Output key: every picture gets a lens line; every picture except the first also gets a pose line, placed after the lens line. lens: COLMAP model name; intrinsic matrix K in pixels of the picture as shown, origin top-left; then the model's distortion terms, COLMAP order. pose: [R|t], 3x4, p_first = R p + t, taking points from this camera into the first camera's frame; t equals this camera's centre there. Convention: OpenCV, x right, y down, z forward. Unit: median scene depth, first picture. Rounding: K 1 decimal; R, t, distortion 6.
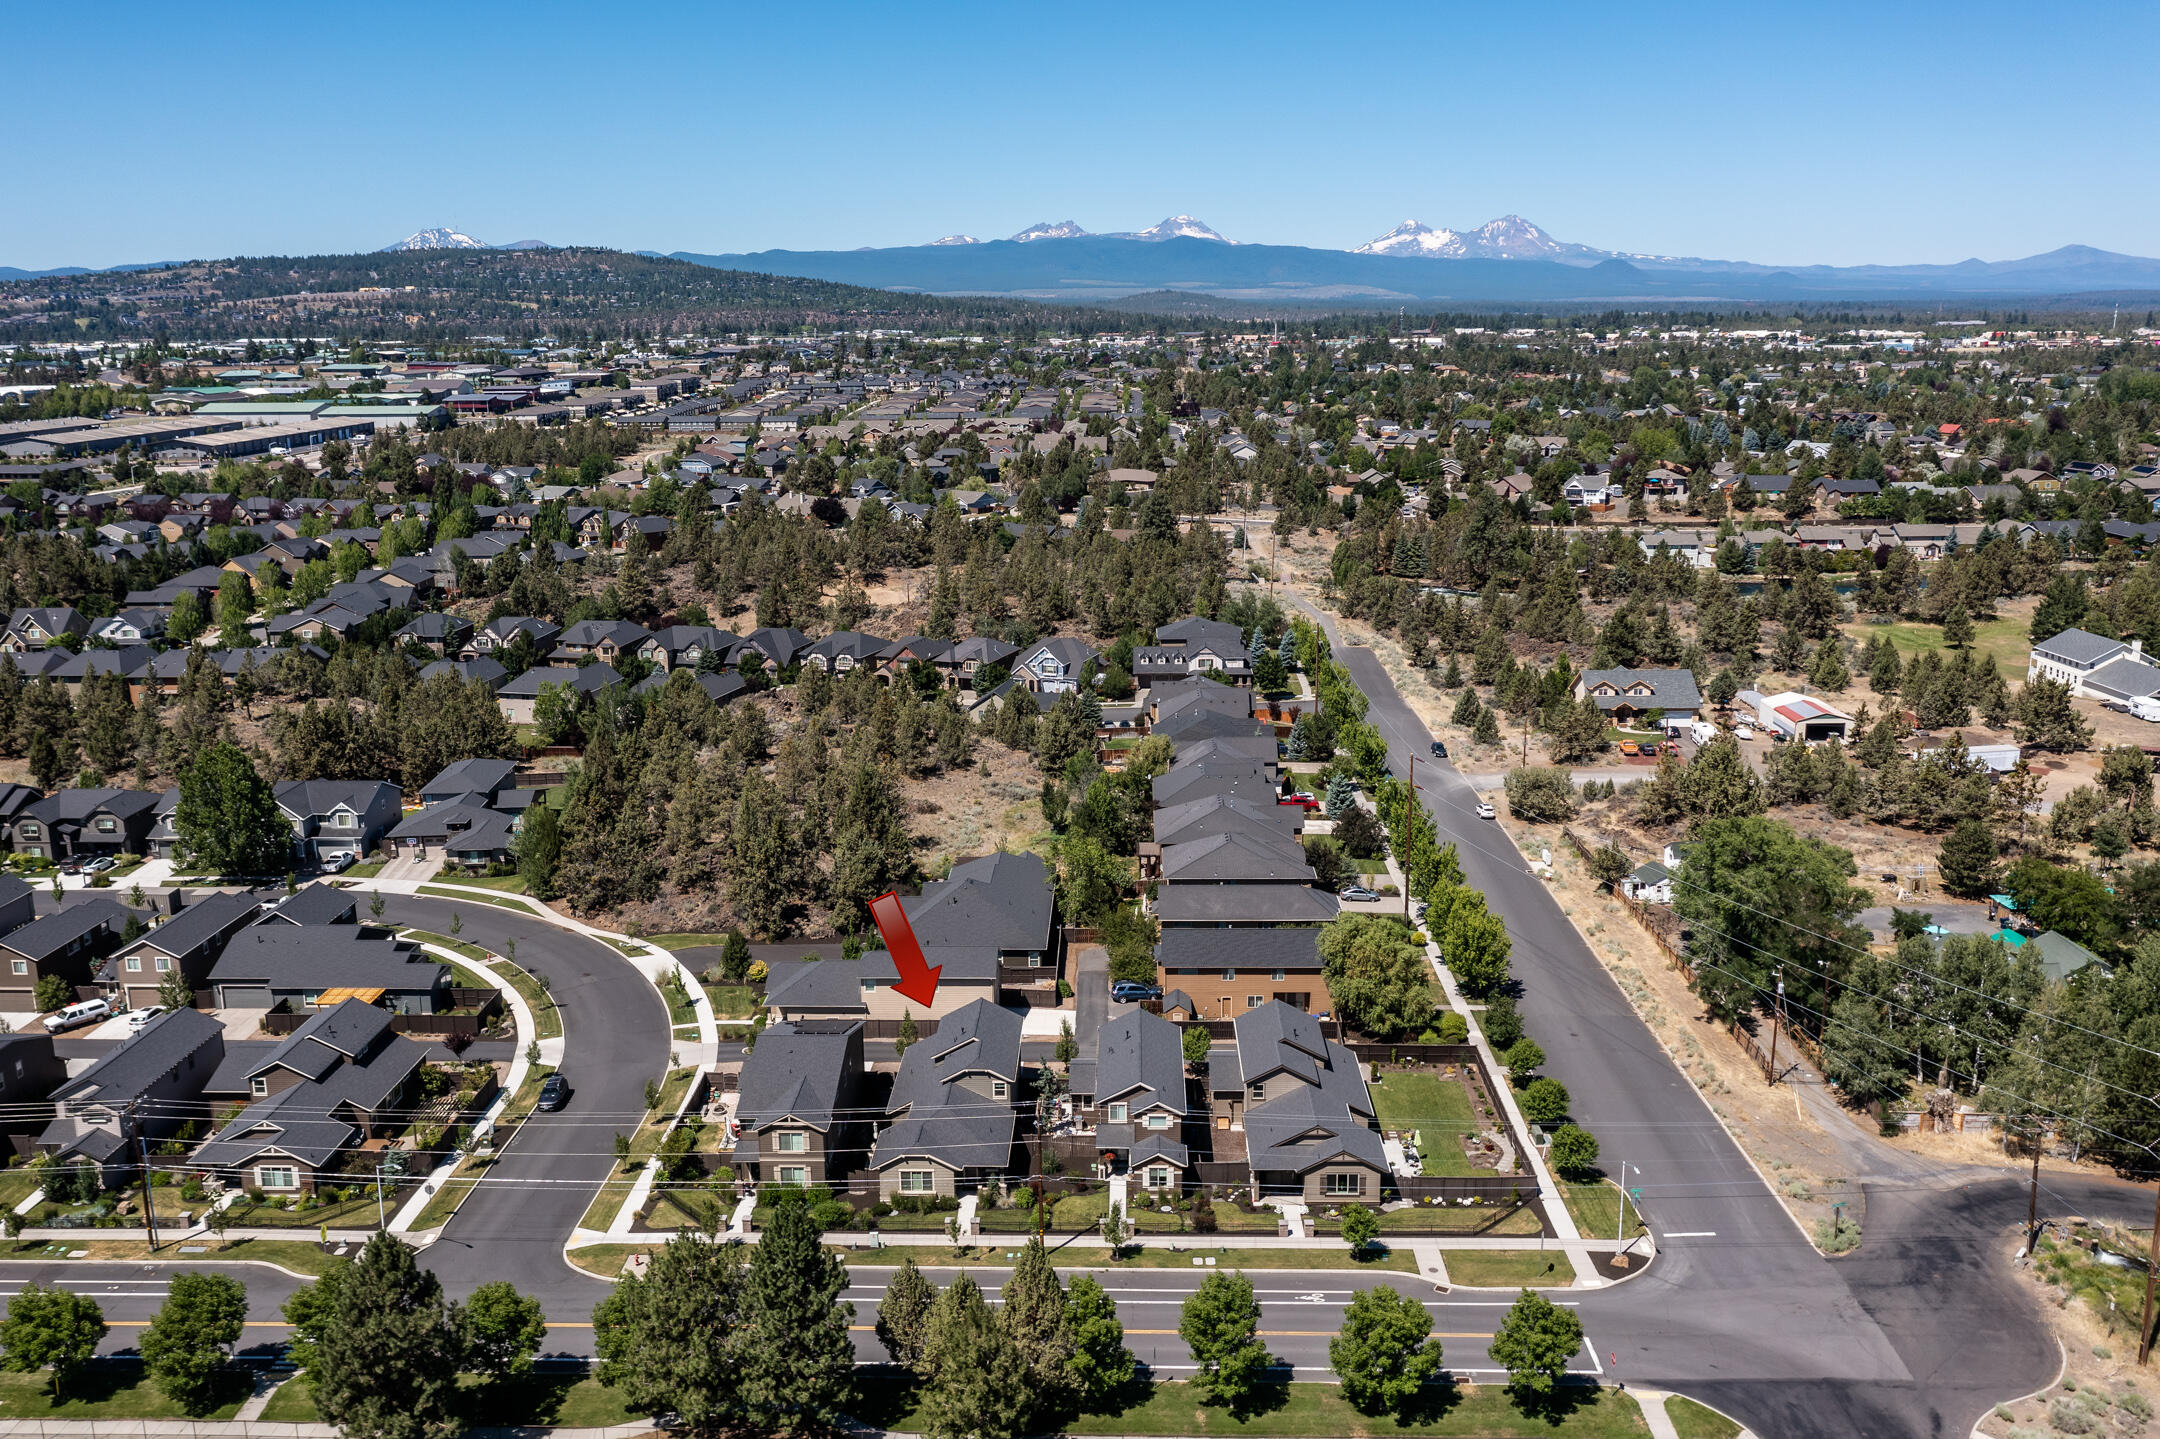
lens RADIAL K [[1745.4, 0, 1080.0], [0, 1745.4, 719.5], [0, 0, 1]] dist [-0.001080, 0.000698]
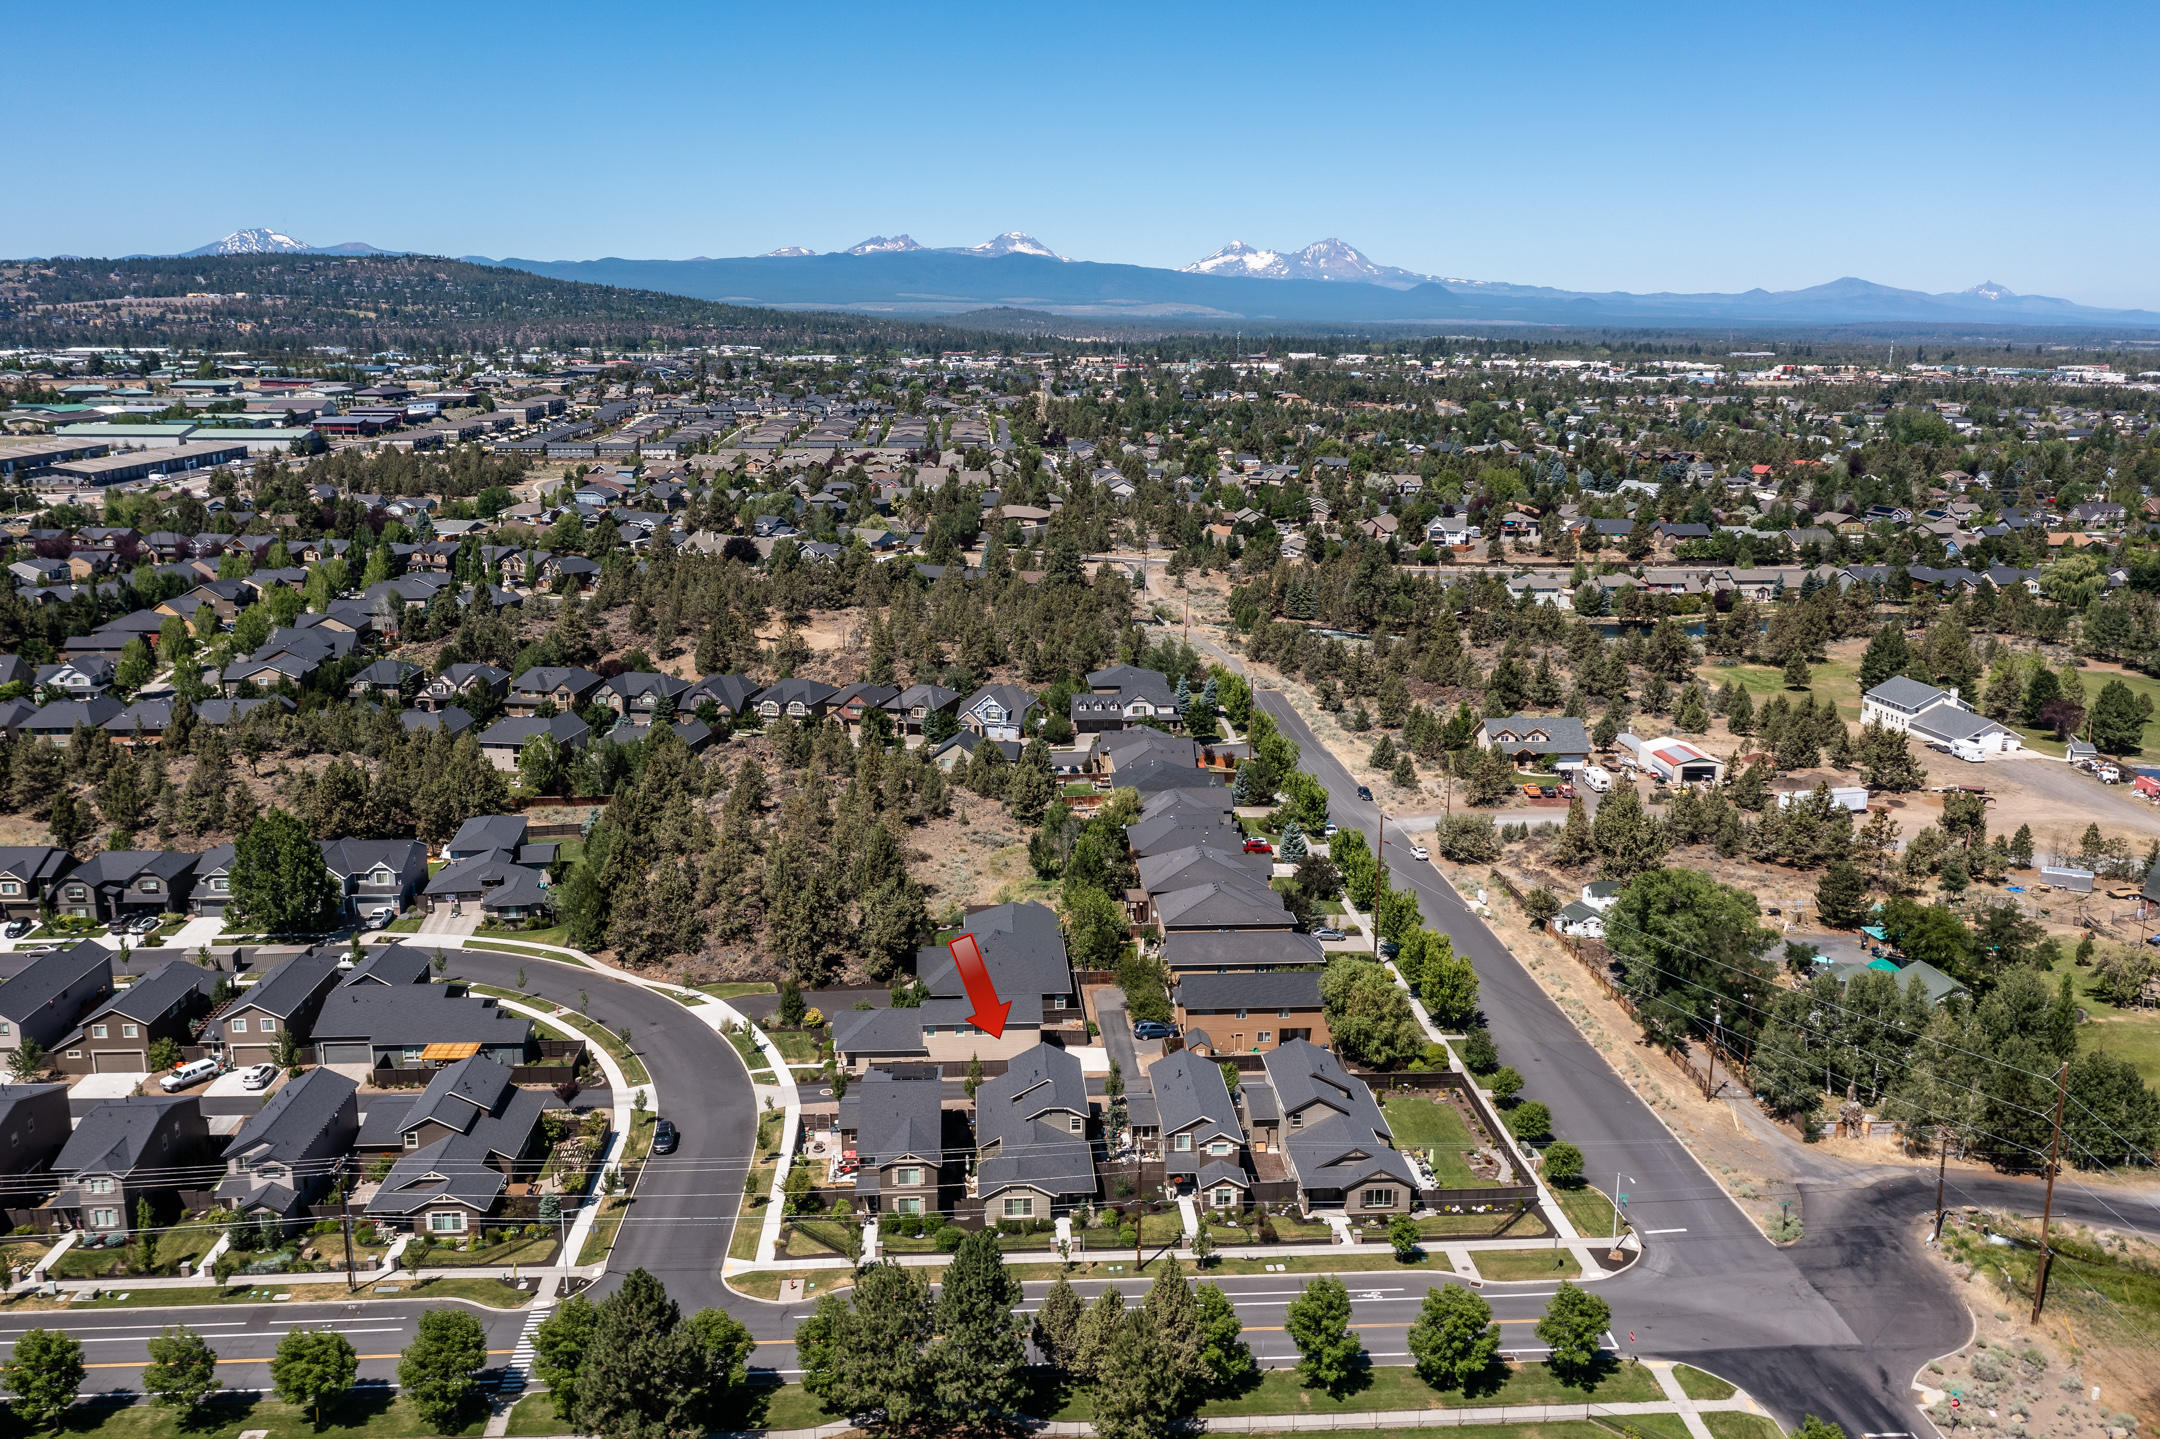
lens RADIAL K [[1709.2, 0, 1080.0], [0, 1709.2, 719.5], [0, 0, 1]] dist [-0.002878, 0.003152]
pose [[0.995604, -0.005903, 0.093474, -0.094024], [0.006233, 0.999975, -0.003242, -0.033522], [-0.093452, 0.003810, 0.995616, -0.082262]]
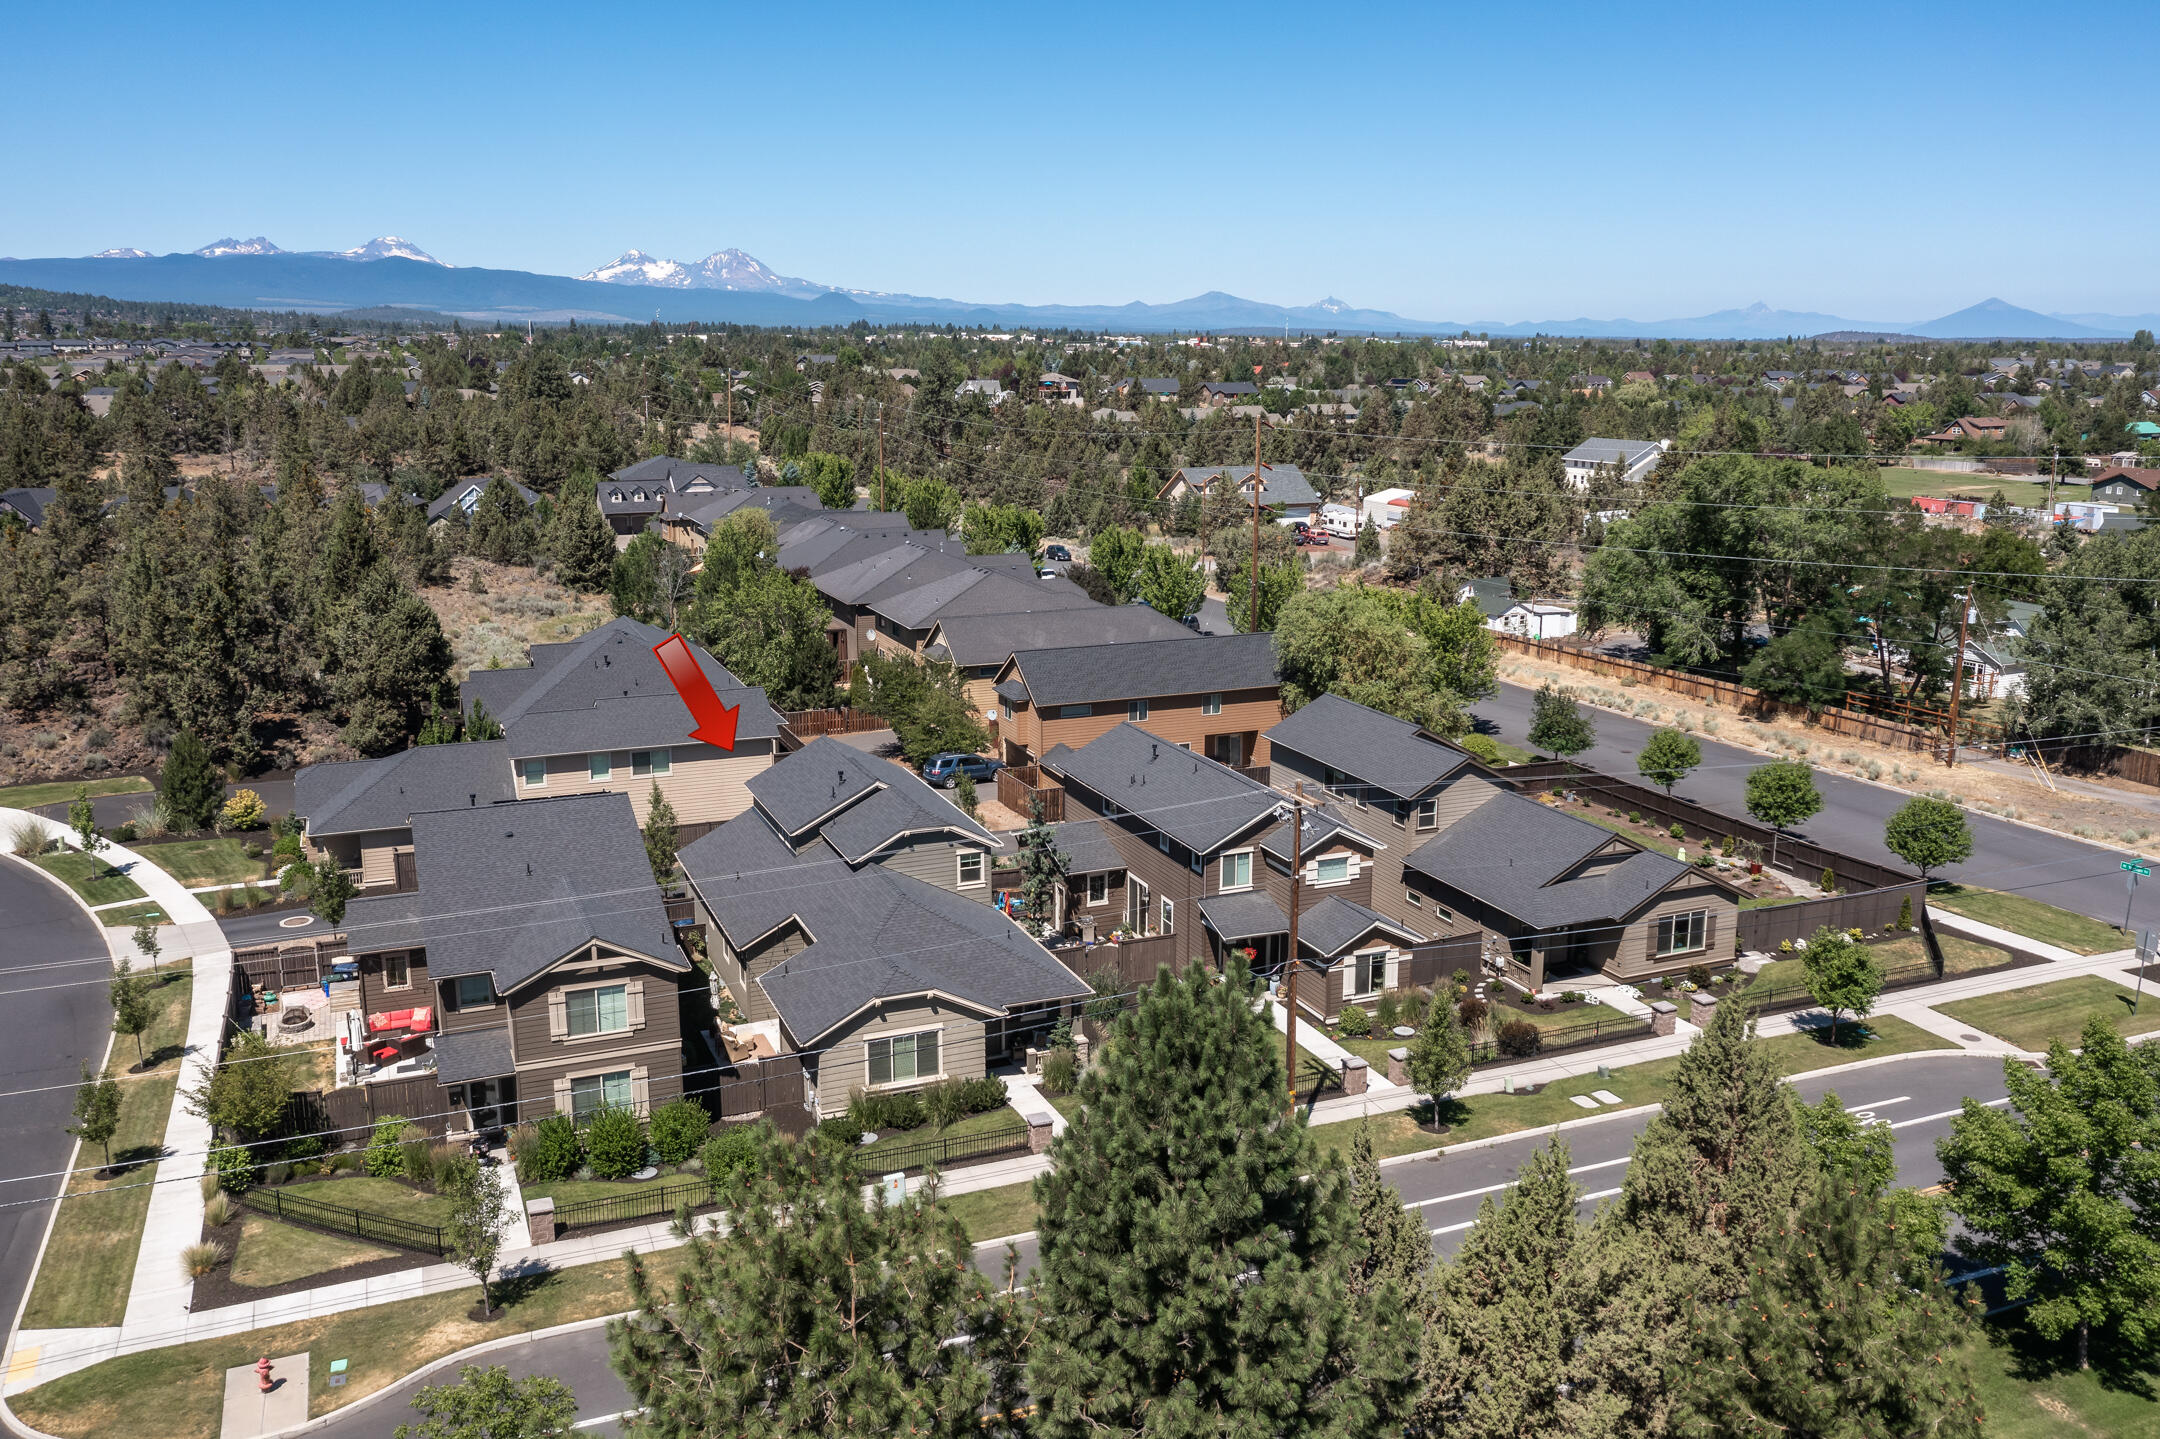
lens RADIAL K [[1709.2, 0, 1080.0], [0, 1709.2, 719.5], [0, 0, 1]] dist [-0.002878, 0.003152]
pose [[0.910222, -0.074828, 0.407303, -0.132229], [0.079120, 0.996845, 0.006323, 0.108653], [-0.406491, 0.026471, 0.913271, 0.354130]]
